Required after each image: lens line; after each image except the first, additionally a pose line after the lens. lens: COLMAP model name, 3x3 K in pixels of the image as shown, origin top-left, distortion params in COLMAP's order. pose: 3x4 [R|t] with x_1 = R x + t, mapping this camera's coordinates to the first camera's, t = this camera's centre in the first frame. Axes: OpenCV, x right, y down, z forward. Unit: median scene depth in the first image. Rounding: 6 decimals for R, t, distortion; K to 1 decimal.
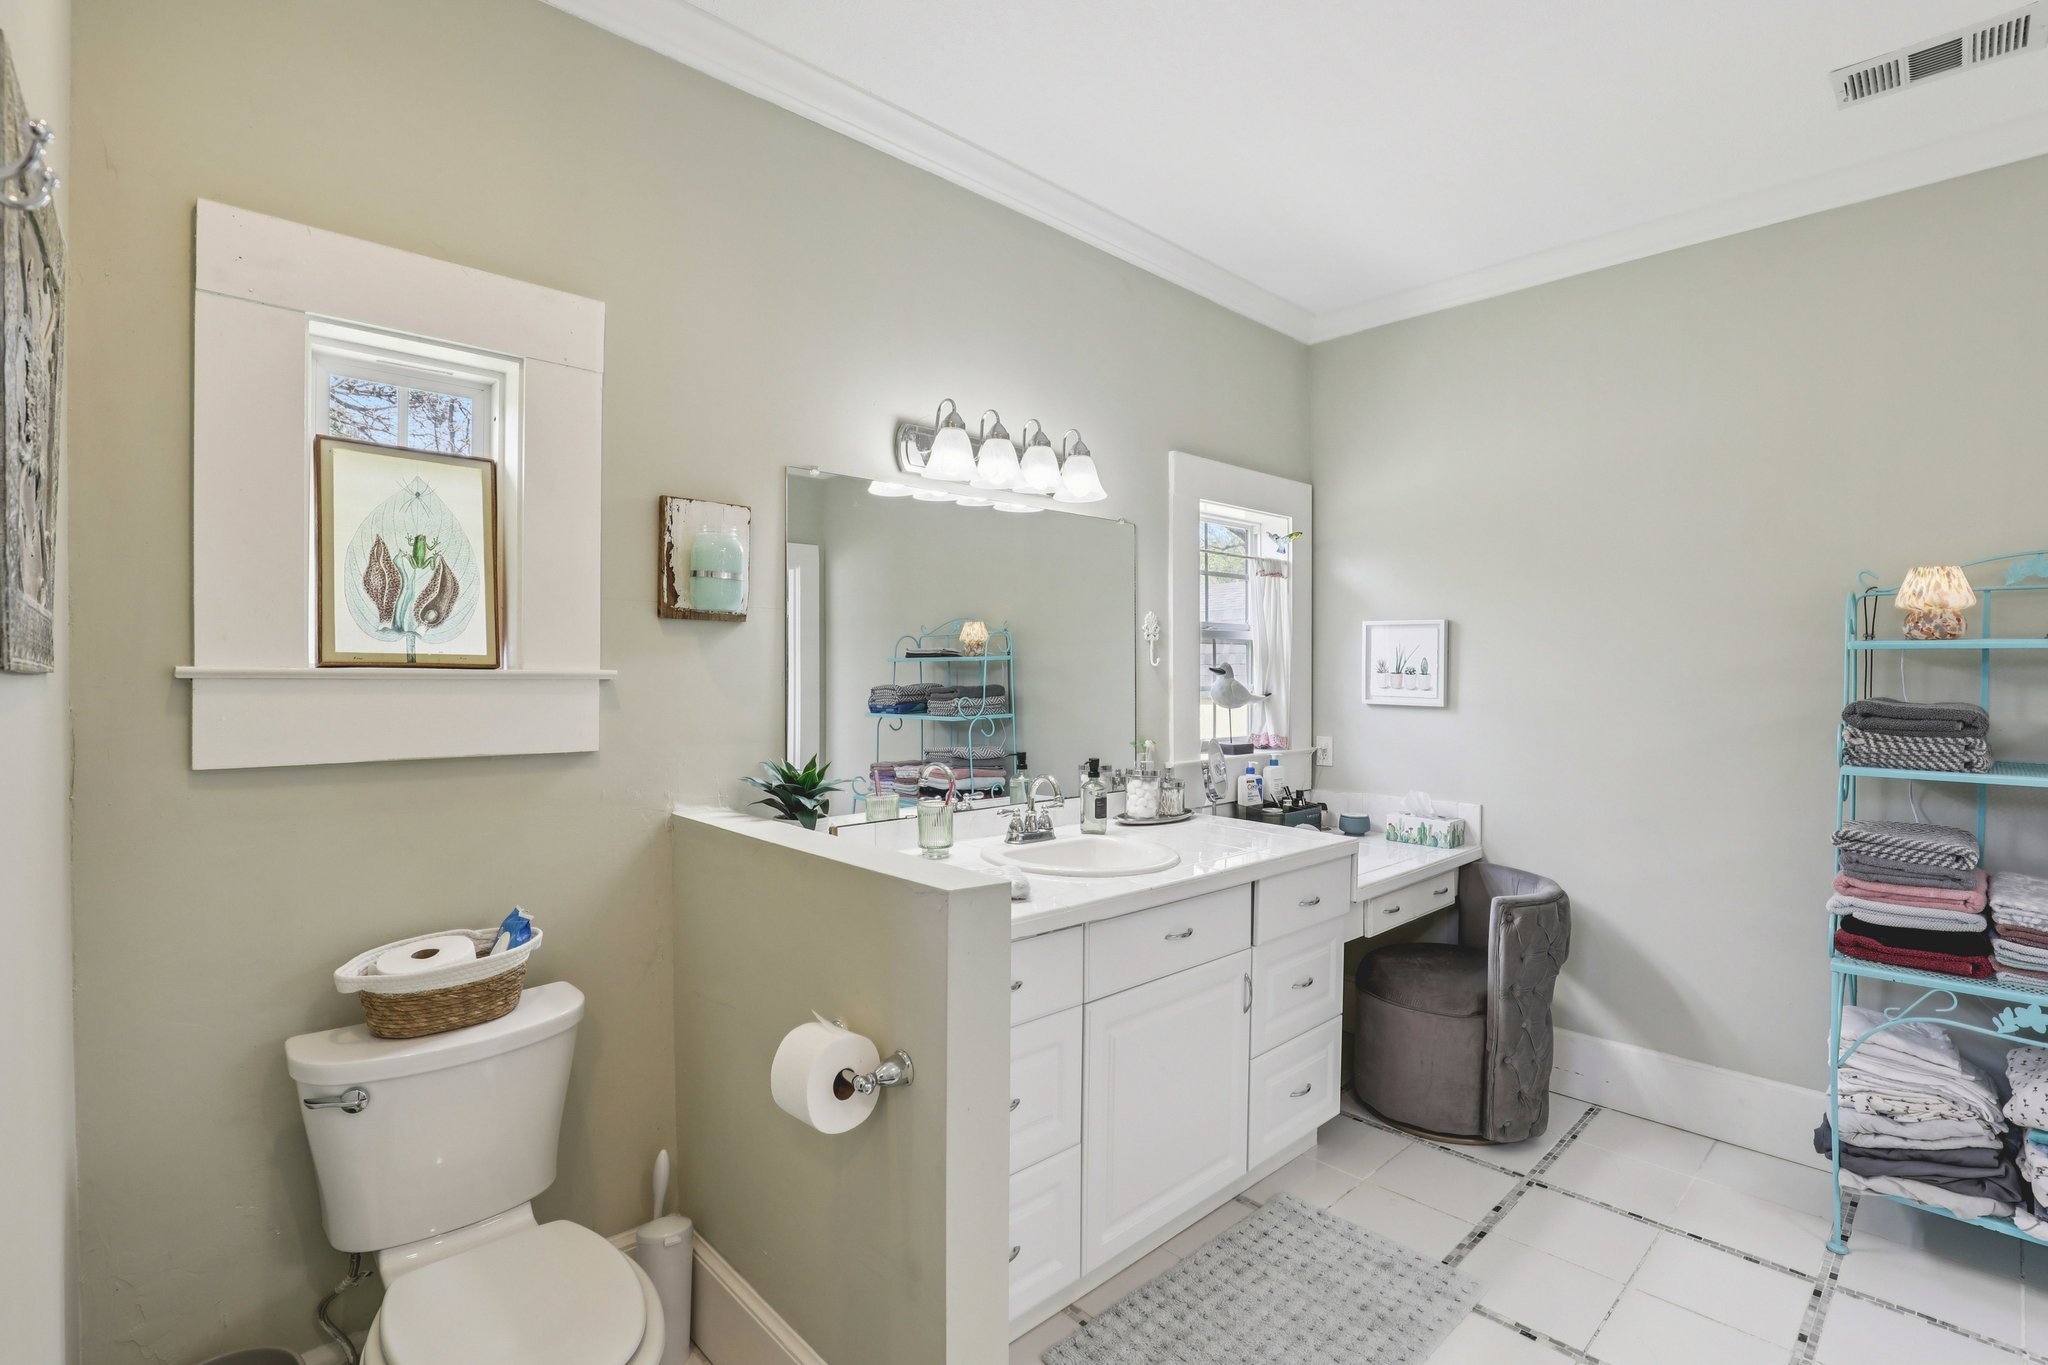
lens RADIAL K [[943.1, 0, 1030.5], [0, 943.1, 688.6], [0, 0, 1]] dist [-0.036235, 0.007838]
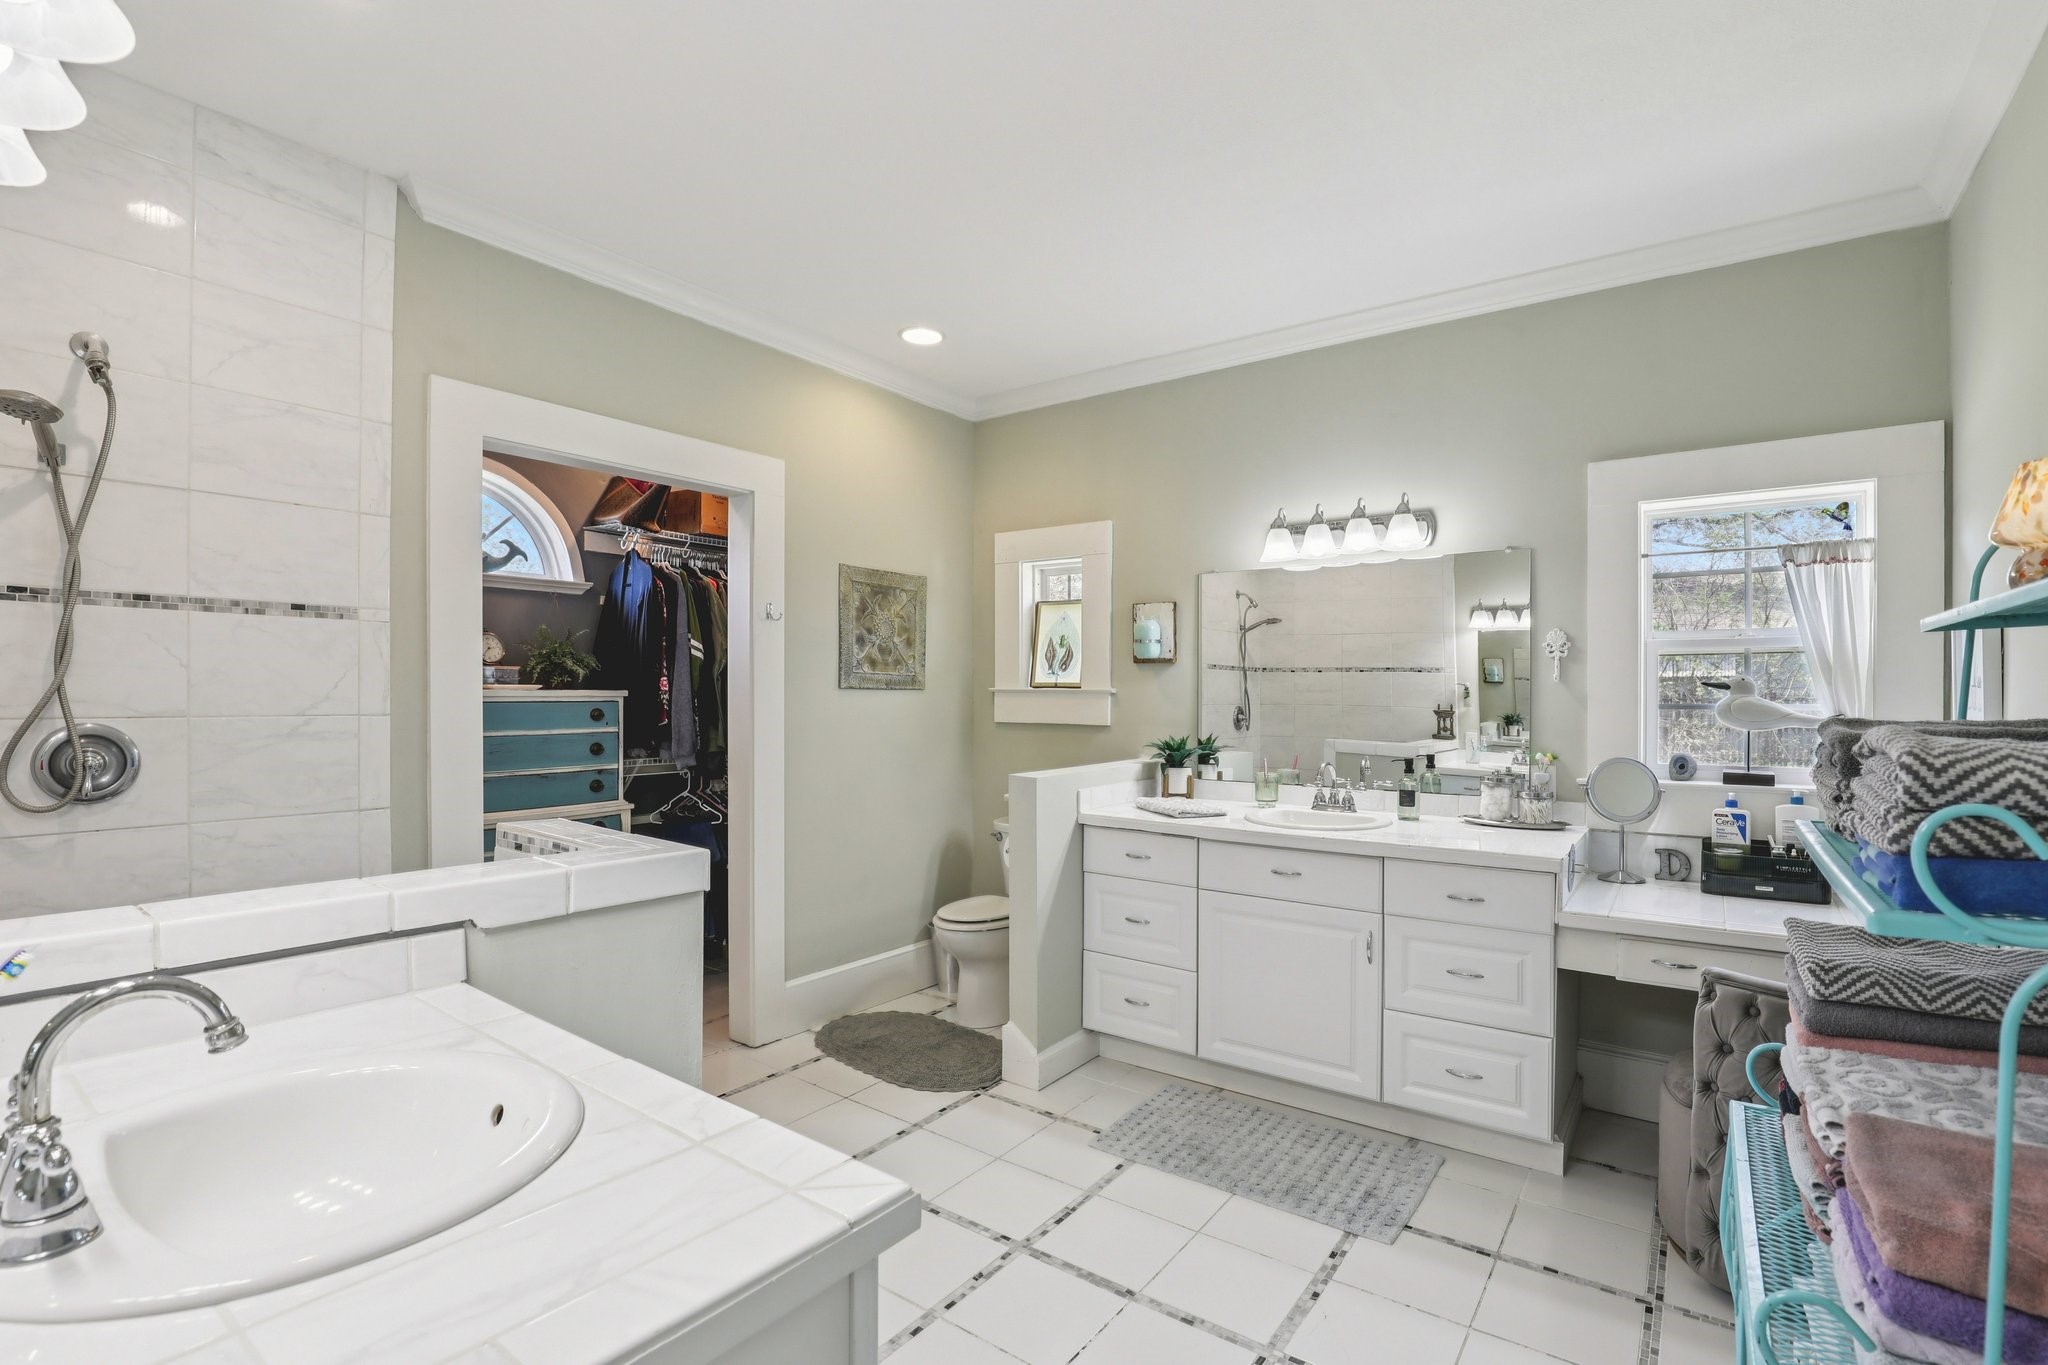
lens RADIAL K [[943.1, 0, 1030.5], [0, 943.1, 688.6], [0, 0, 1]] dist [-0.036235, 0.007838]
pose [[0.192210, -0.008080, -0.981320, 1.686228], [-0.017725, 0.999774, -0.011704, 0.009802], [0.981194, 0.019644, 0.192024, 0.398689]]
